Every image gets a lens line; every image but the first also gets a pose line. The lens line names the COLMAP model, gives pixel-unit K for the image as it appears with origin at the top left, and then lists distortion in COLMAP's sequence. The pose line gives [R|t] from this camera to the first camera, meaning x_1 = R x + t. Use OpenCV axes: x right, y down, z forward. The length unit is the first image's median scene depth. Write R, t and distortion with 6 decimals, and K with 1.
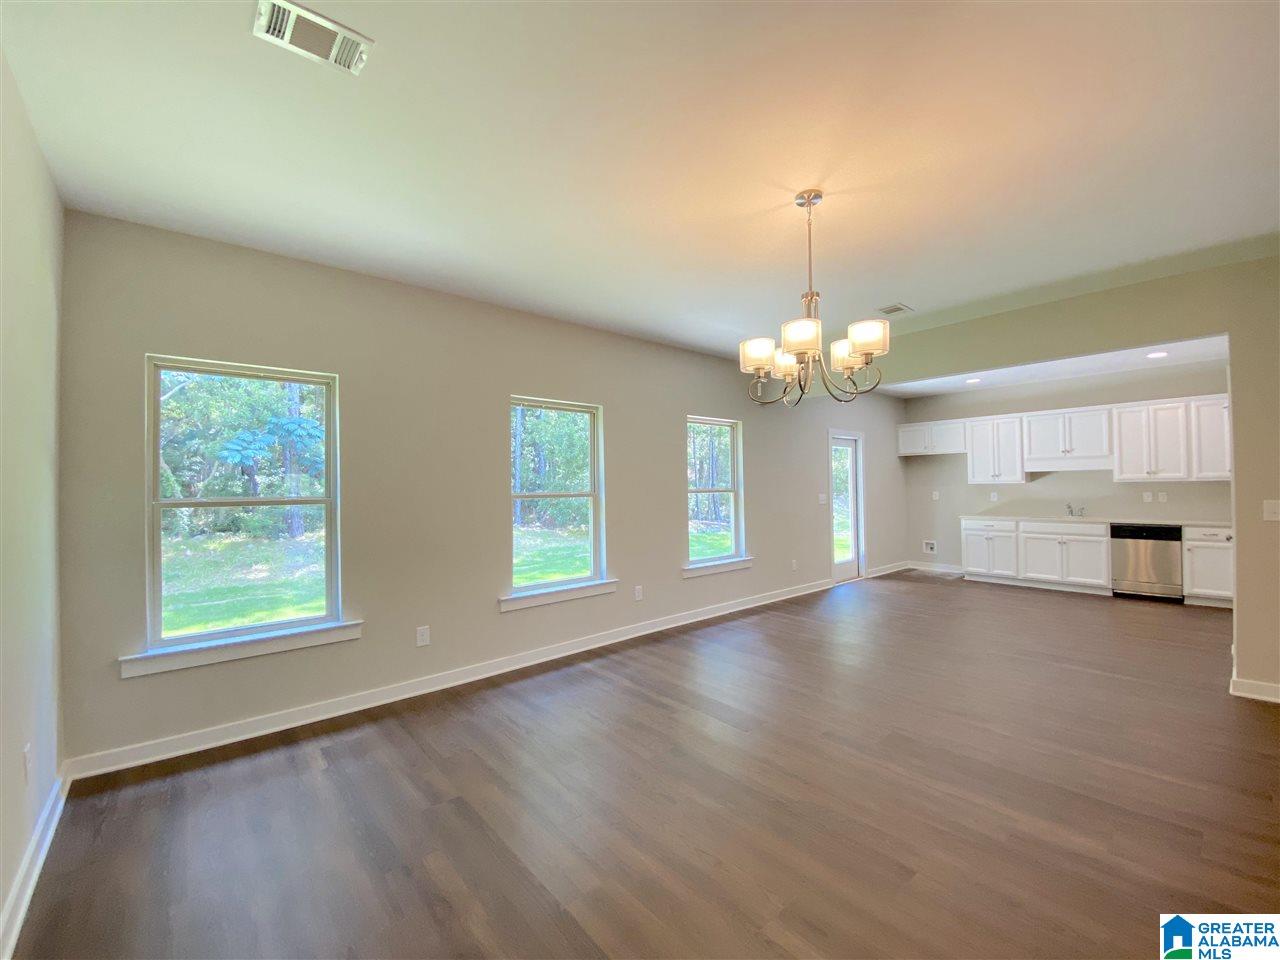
lens RADIAL K [[524.1, 0, 636.1], [0, 524.1, 479.0], [0, 0, 1]] dist [0.034861, -0.028674]
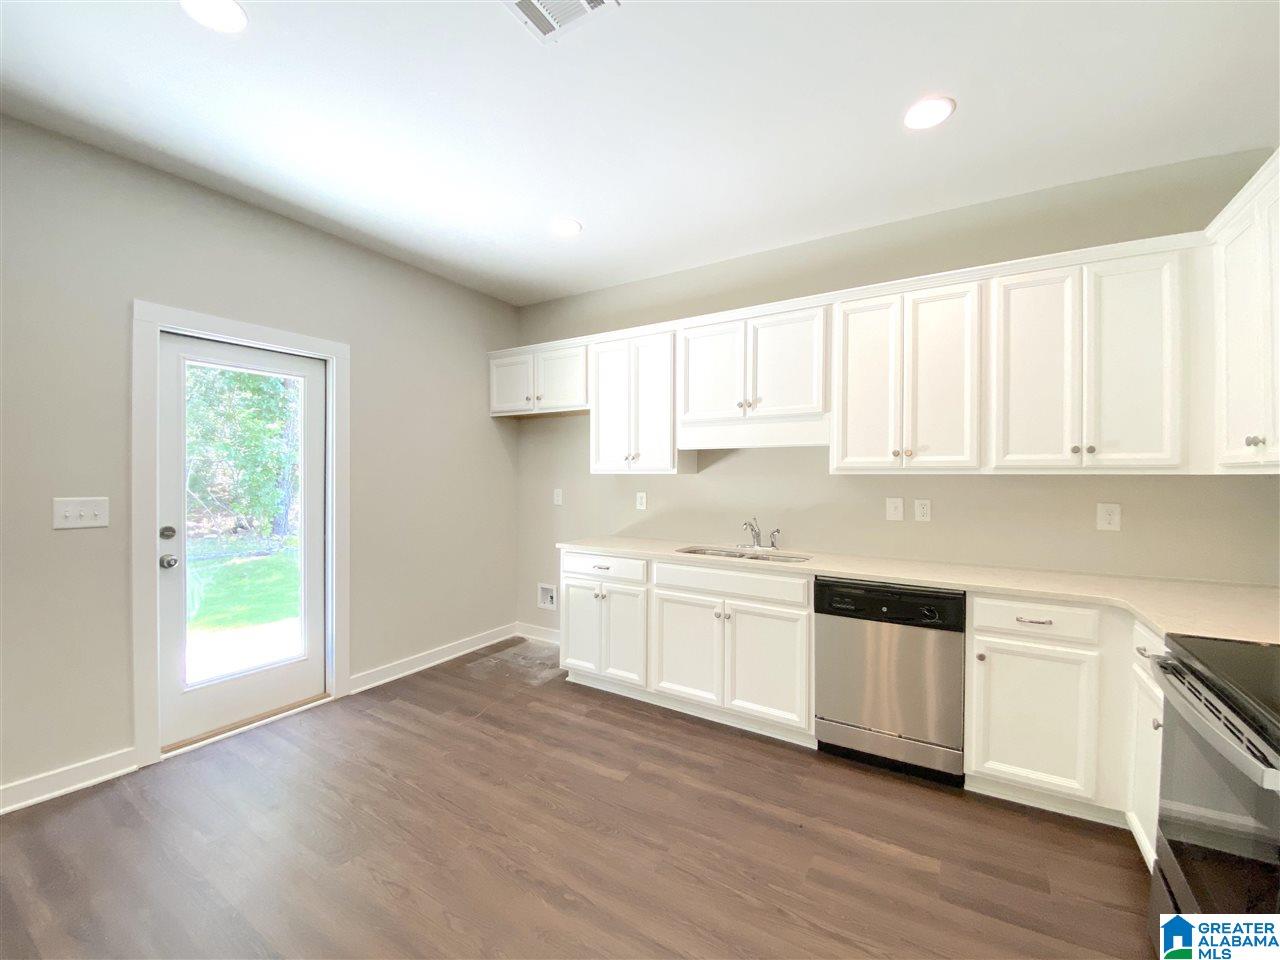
lens RADIAL K [[524.1, 0, 636.1], [0, 524.1, 479.0], [0, 0, 1]] dist [0.034861, -0.028674]
pose [[0.953466, 0.016764, 0.301033, 0.569535], [-0.022719, 0.999609, 0.016290, 0.005553], [-0.300642, -0.022371, 0.953475, 0.582613]]
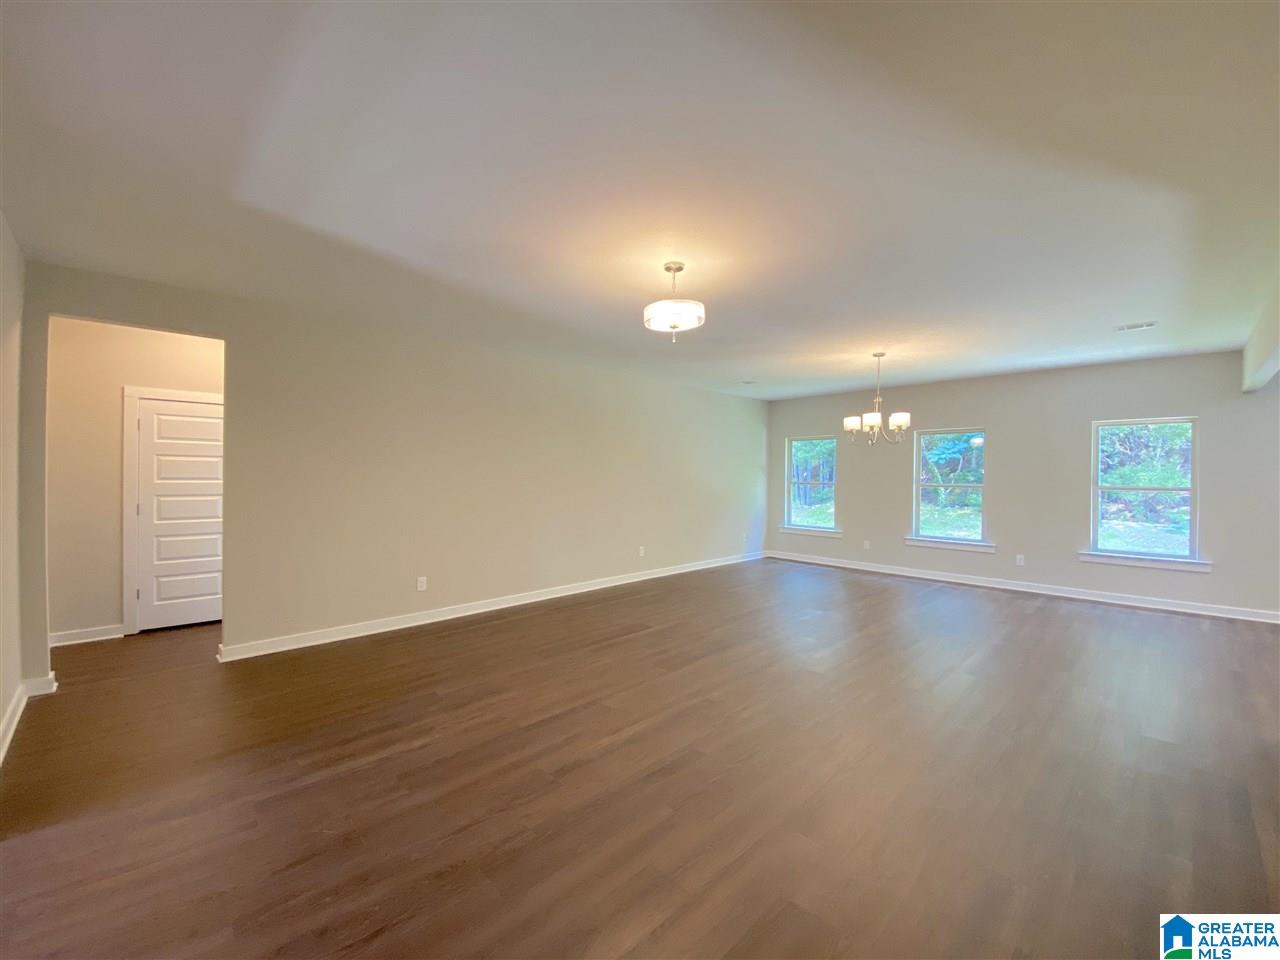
lens RADIAL K [[524.1, 0, 636.1], [0, 524.1, 479.0], [0, 0, 1]] dist [0.034861, -0.028674]
pose [[0.059848, 0.020372, -0.998000, 0.901236], [0.000842, 0.999790, 0.020459, -0.014531], [0.998207, -0.002065, 0.059818, -0.054852]]
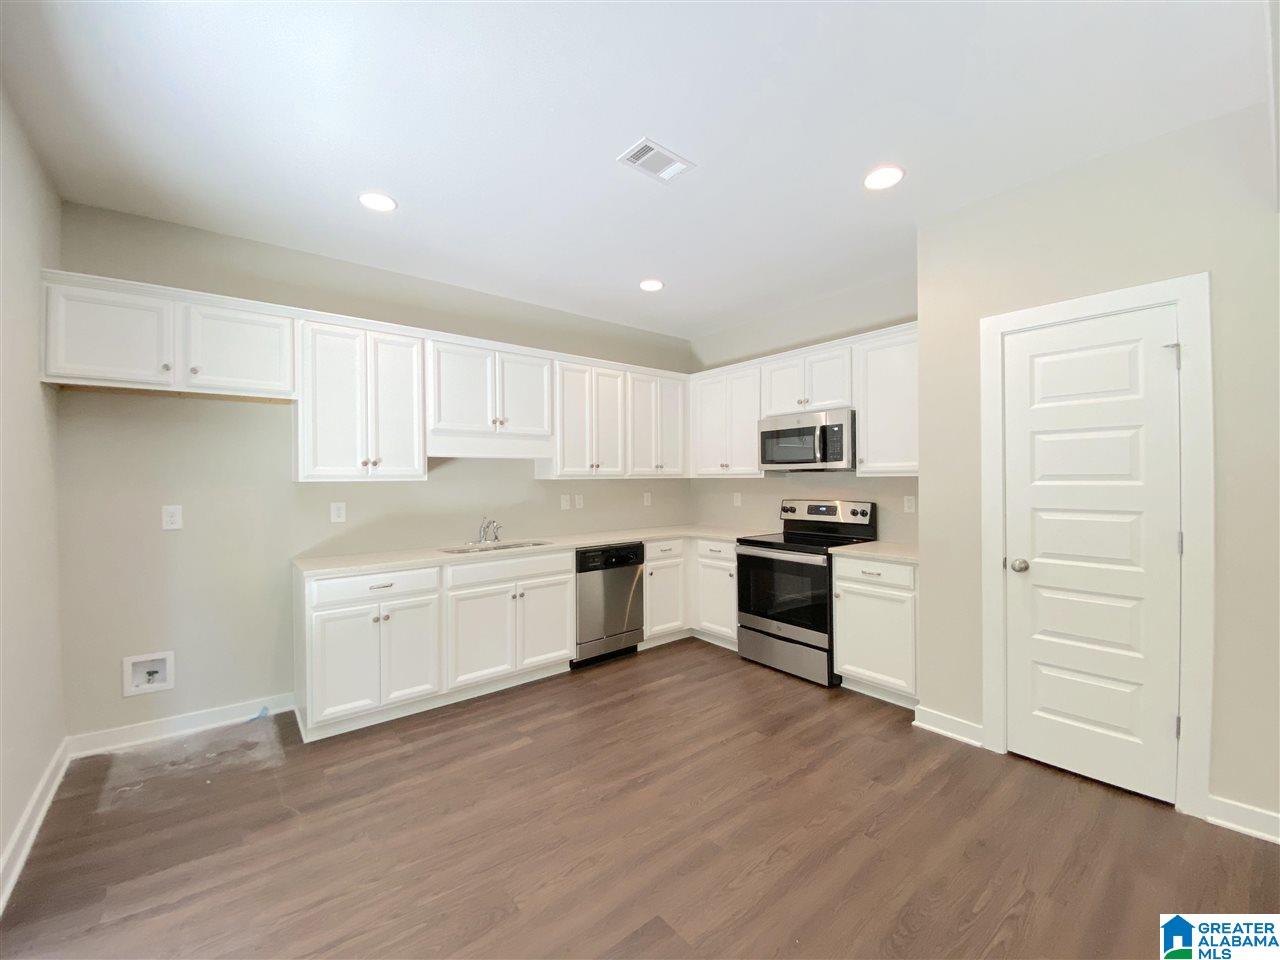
lens RADIAL K [[524.1, 0, 636.1], [0, 524.1, 479.0], [0, 0, 1]] dist [0.034861, -0.028674]
pose [[0.027255, 0.013408, 0.999539, 0.275089], [-0.007237, 0.999886, -0.013216, 0.011460], [-0.999602, -0.006873, 0.027349, 0.811667]]
